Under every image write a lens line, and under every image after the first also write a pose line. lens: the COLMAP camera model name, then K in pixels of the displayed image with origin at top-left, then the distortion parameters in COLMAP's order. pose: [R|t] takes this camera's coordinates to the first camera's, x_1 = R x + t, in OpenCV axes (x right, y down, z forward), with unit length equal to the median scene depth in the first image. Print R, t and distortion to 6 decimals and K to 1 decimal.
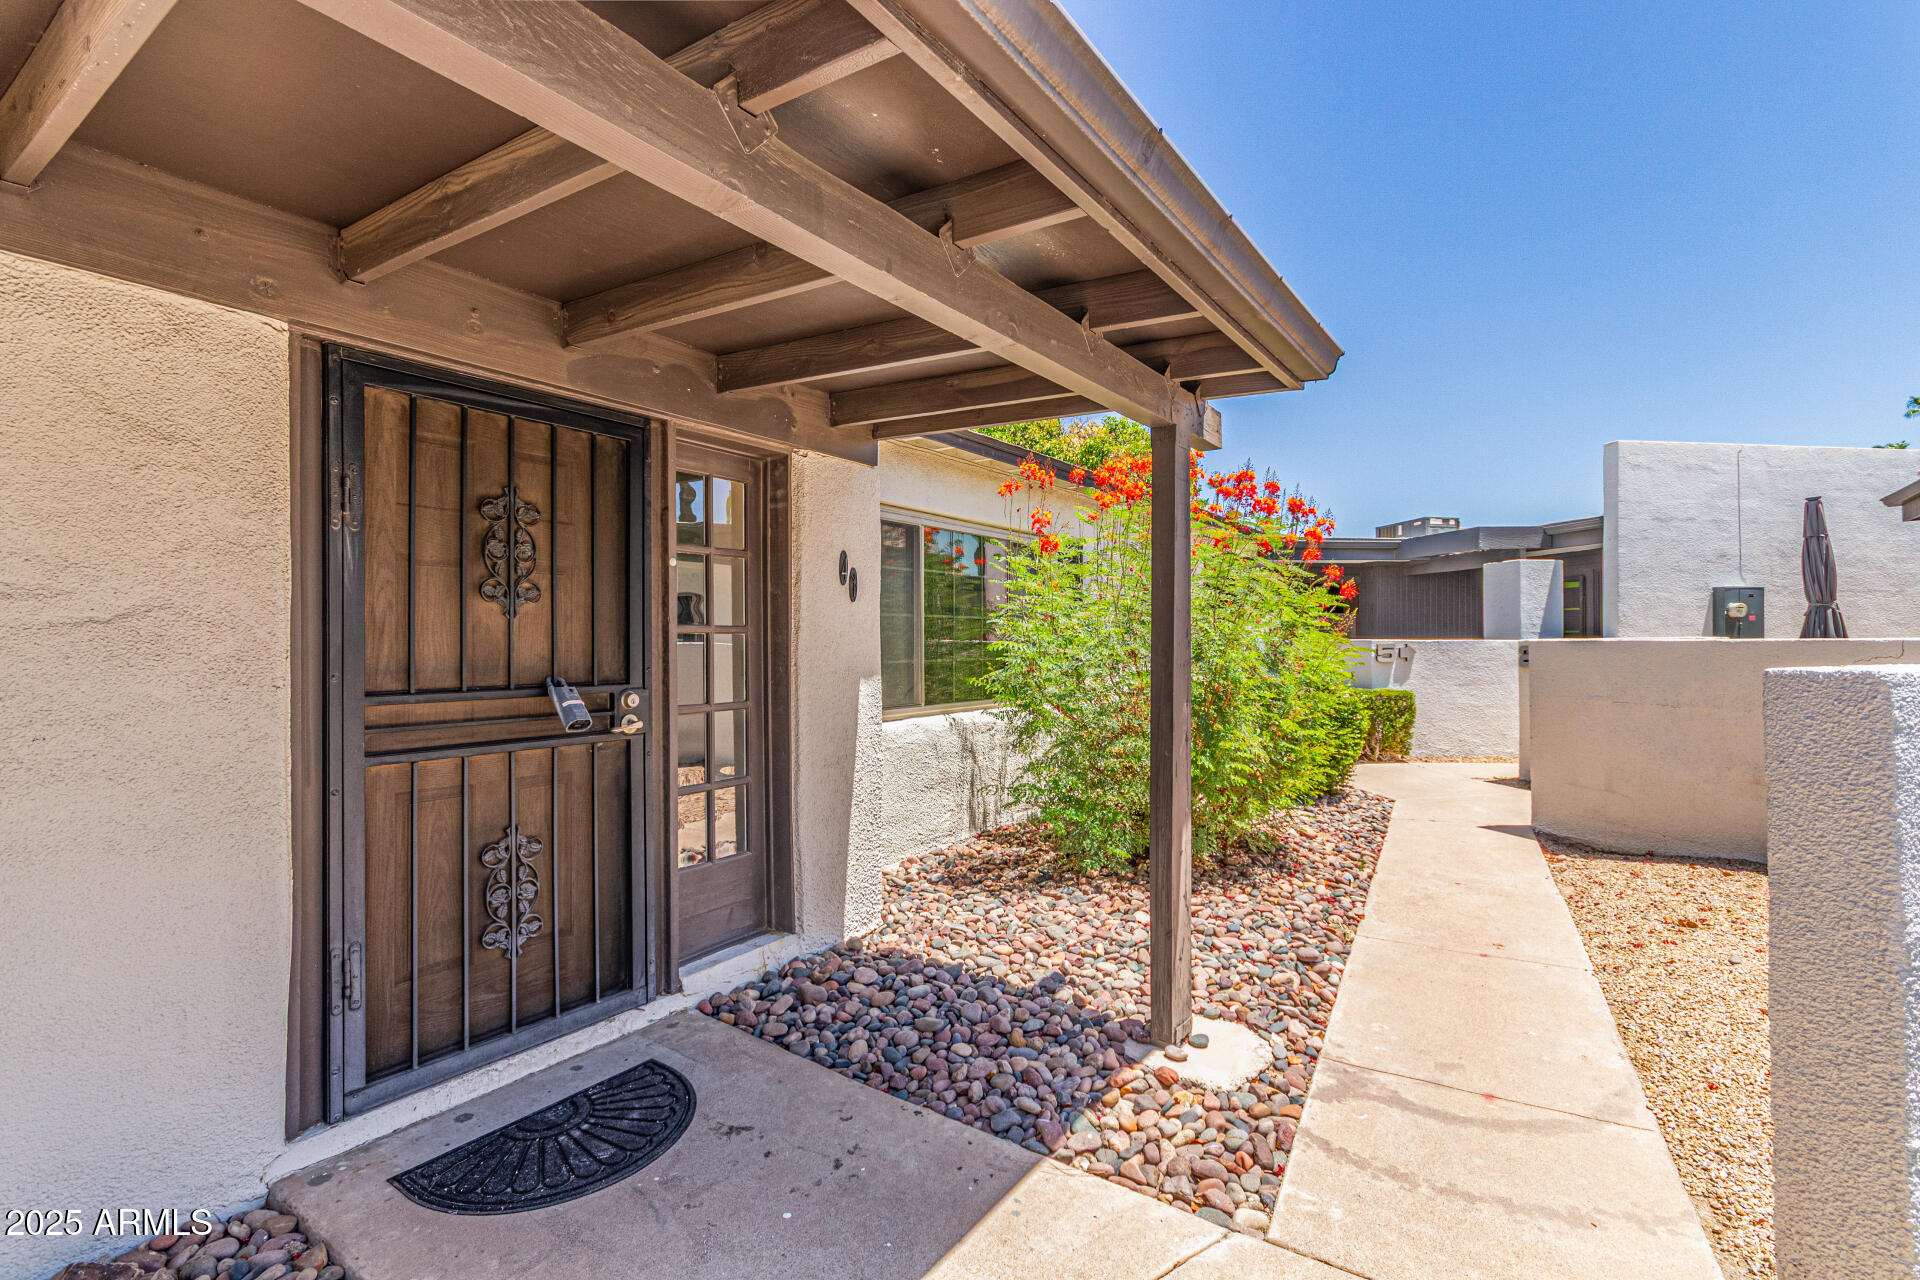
lens RADIAL K [[903.7, 0, 958.9], [0, 903.7, 642.3], [0, 0, 1]] dist [0.006333, 0.001976]
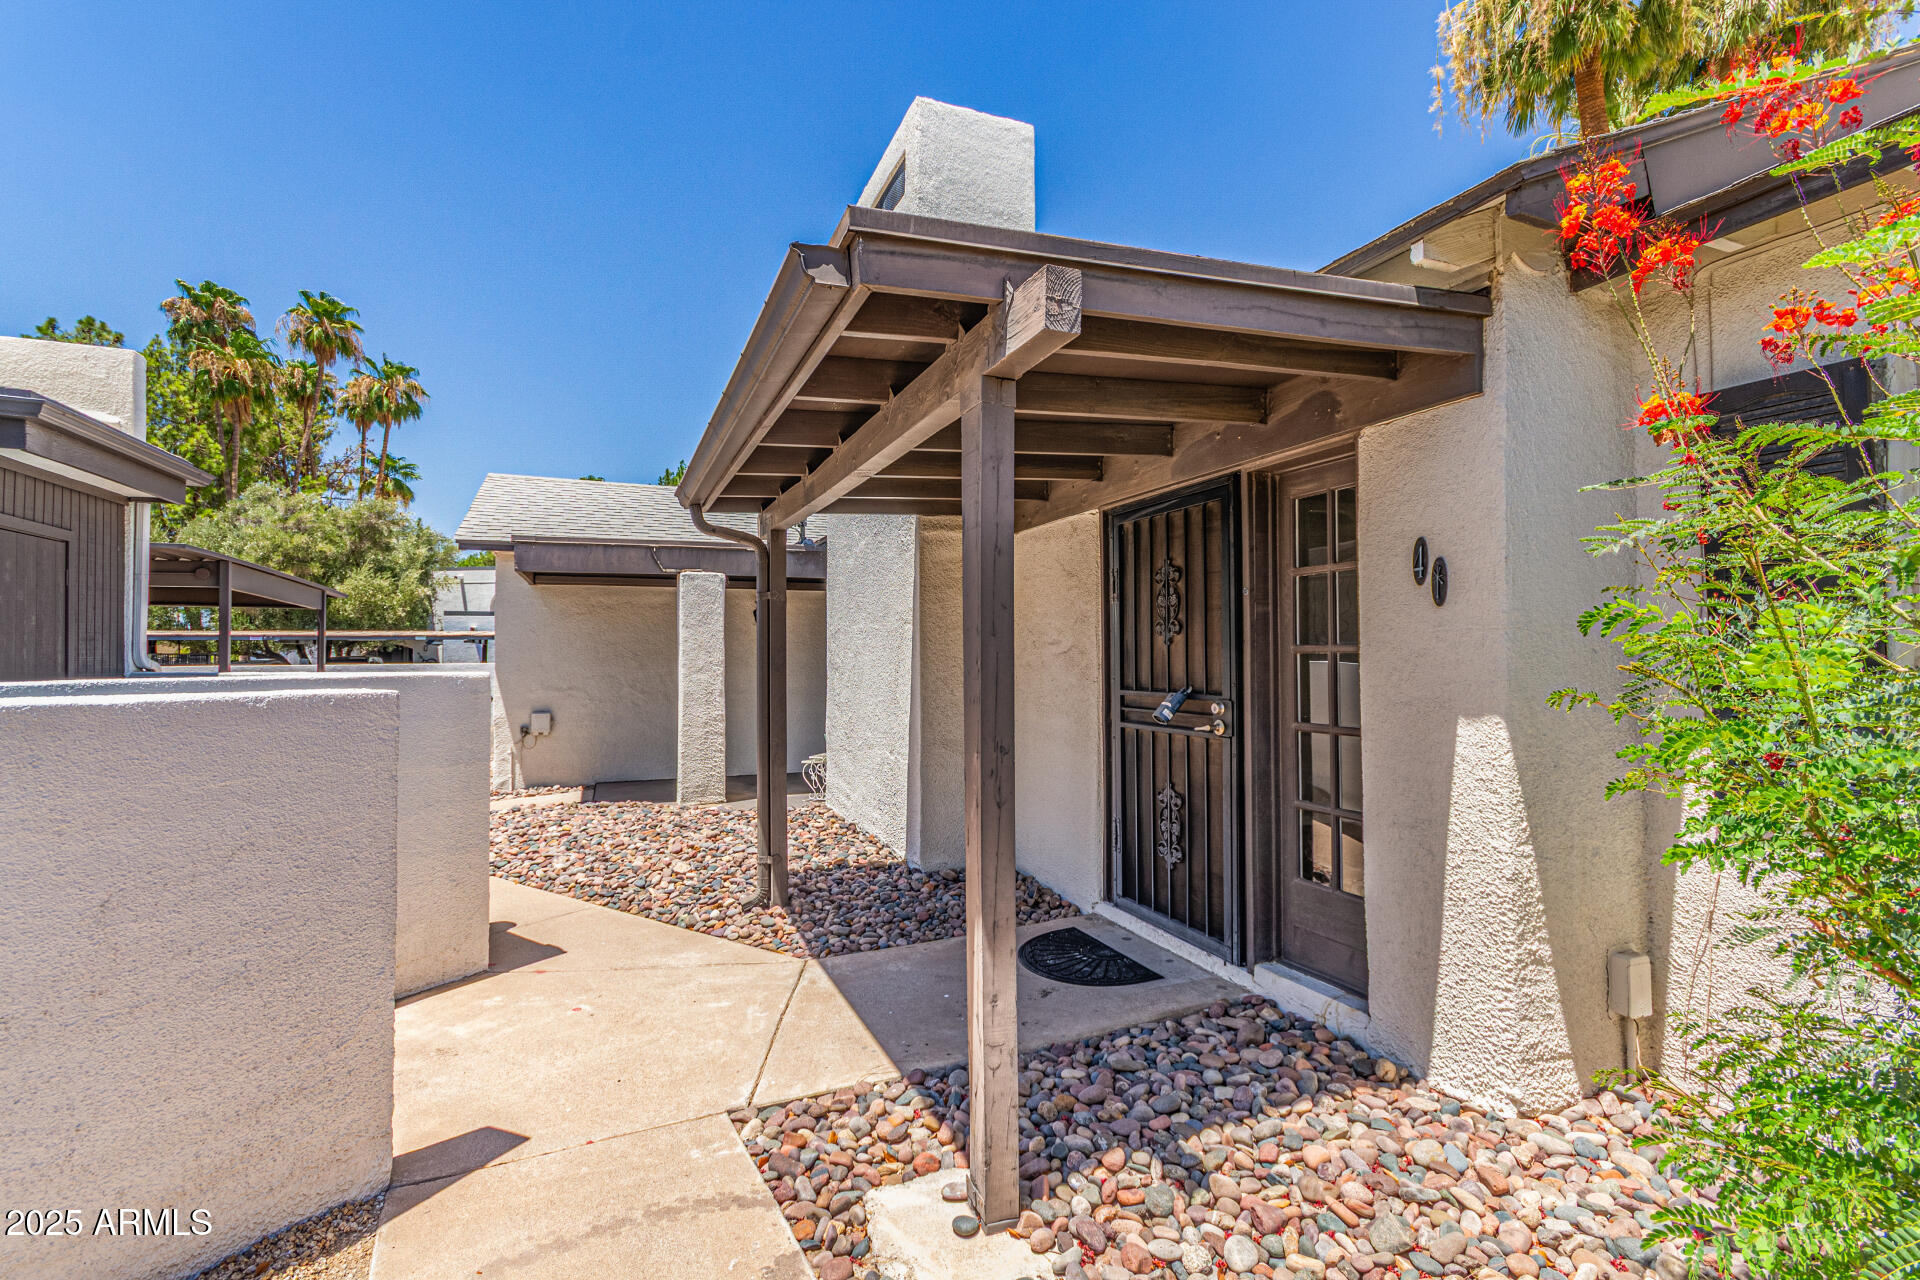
lens RADIAL K [[903.7, 0, 961.1], [0, 903.7, 639.8], [0, 0, 1]] dist [0.006333, 0.001976]
pose [[-0.551951, -0.006564, -0.833851, 0.845022], [0.007630, 0.999887, -0.012921, -0.015397], [0.833842, -0.013494, -0.551839, 1.358271]]
